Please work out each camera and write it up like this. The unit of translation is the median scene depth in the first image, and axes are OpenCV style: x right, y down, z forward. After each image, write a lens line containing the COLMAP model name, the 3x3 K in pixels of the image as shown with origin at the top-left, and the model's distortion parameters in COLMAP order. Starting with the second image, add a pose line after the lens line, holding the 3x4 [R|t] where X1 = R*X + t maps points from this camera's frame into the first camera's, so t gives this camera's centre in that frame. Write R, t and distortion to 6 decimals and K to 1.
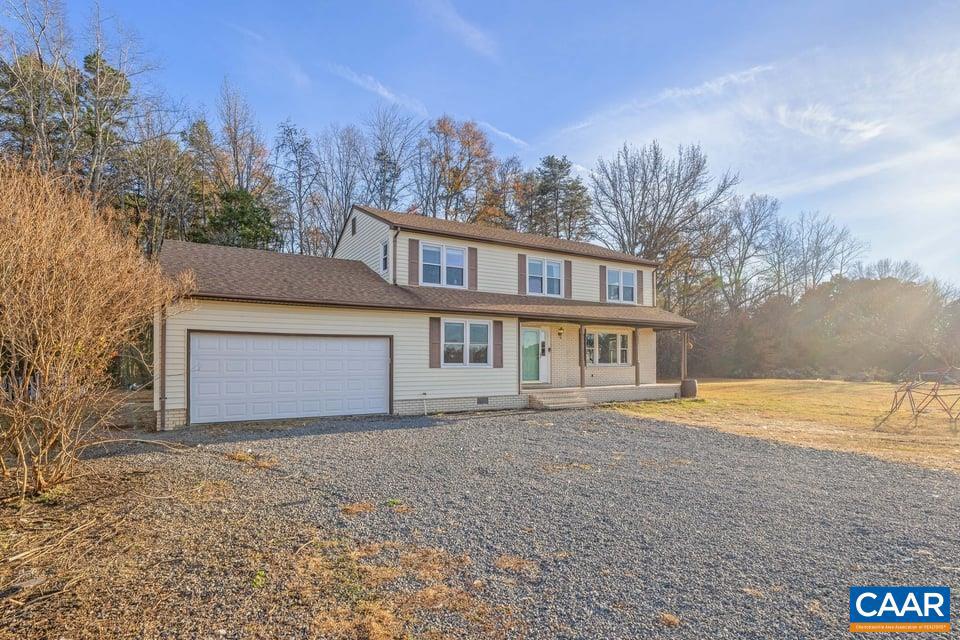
lens RADIAL K [[437.8, 0, 478.8], [0, 437.8, 344.3], [0, 0, 1]] dist [-0.001481, -0.000244]
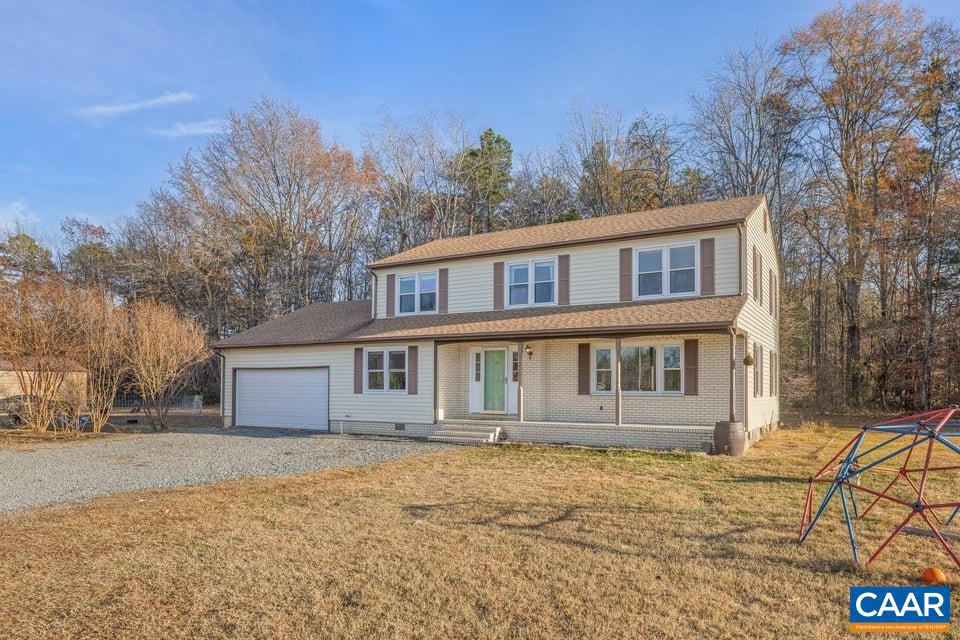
lens RADIAL K [[583.4, 0, 534.7], [0, 583.4, 369.2], [0, 0, 1]] dist [-0.007460, -0.000930]
pose [[0.573216, -0.025846, -0.818997, 1.208307], [0.029785, 0.999499, -0.010696, 0.018801], [0.818863, -0.018263, 0.573699, 0.457341]]
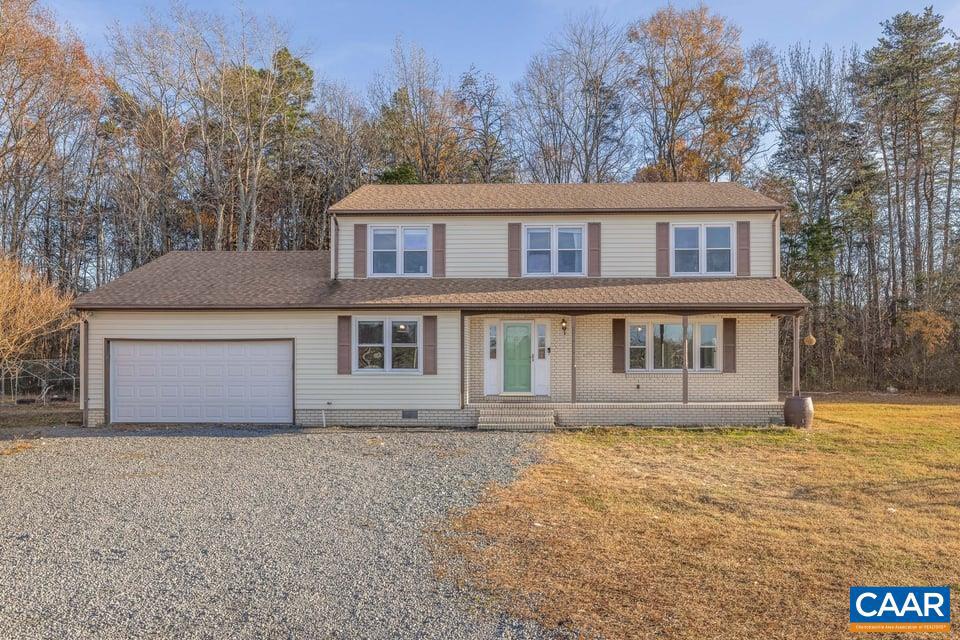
lens RADIAL K [[626.7, 0, 538.2], [0, 626.7, 352.5], [0, 0, 1]] dist [0.000005, 0.001009]
pose [[0.875311, -0.009169, -0.483473, 0.739565], [0.020346, 0.999633, 0.017877, -0.003178], [0.483132, -0.025484, 0.875177, 0.086232]]
